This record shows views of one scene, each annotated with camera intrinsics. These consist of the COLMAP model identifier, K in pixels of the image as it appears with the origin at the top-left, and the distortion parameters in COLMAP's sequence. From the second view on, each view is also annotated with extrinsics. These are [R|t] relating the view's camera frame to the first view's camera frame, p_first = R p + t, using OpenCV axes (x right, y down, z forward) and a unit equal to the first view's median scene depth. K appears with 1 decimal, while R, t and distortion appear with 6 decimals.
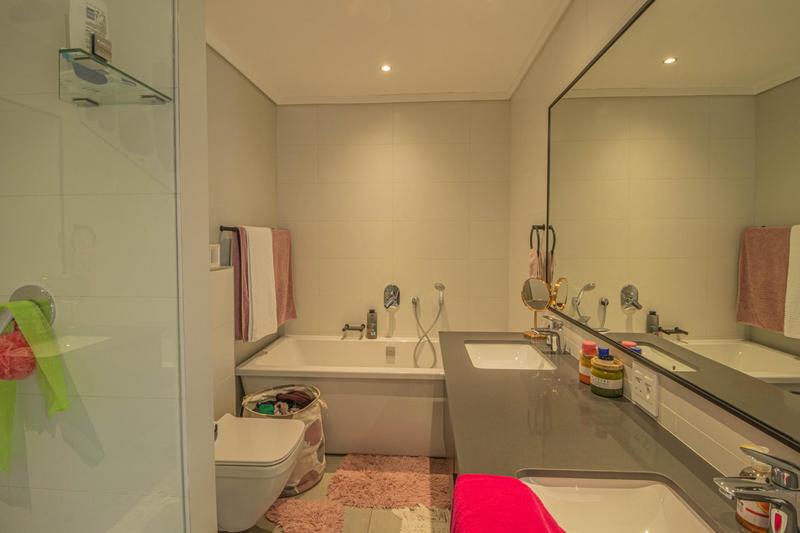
lens RADIAL K [[384.9, 0, 402.0], [0, 384.9, 254.6], [0, 0, 1]] dist [0.001893, -0.013970]
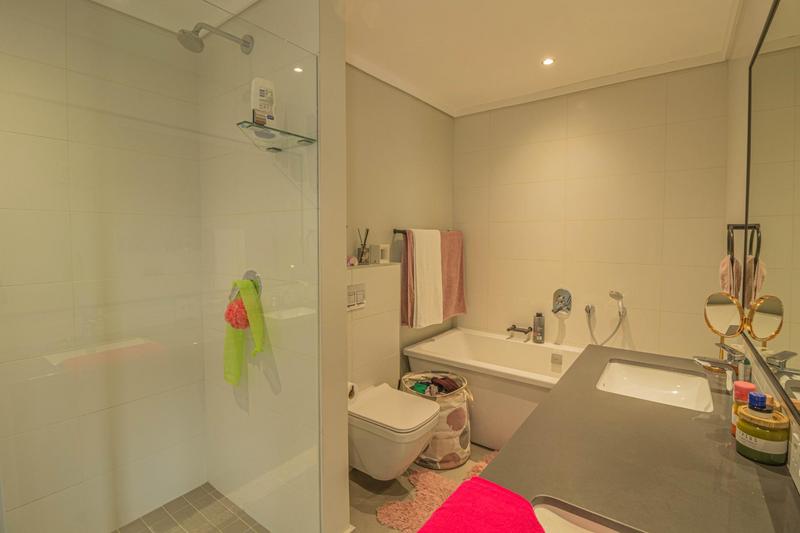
lens RADIAL K [[378.0, 0, 401.2], [0, 378.0, 254.5], [0, 0, 1]] dist [-0.000018, -0.013224]
pose [[0.833348, 0.025229, -0.552173, 0.208681], [-0.023126, 0.999675, 0.010773, -0.008525], [0.552265, 0.003792, 0.833660, 0.022077]]
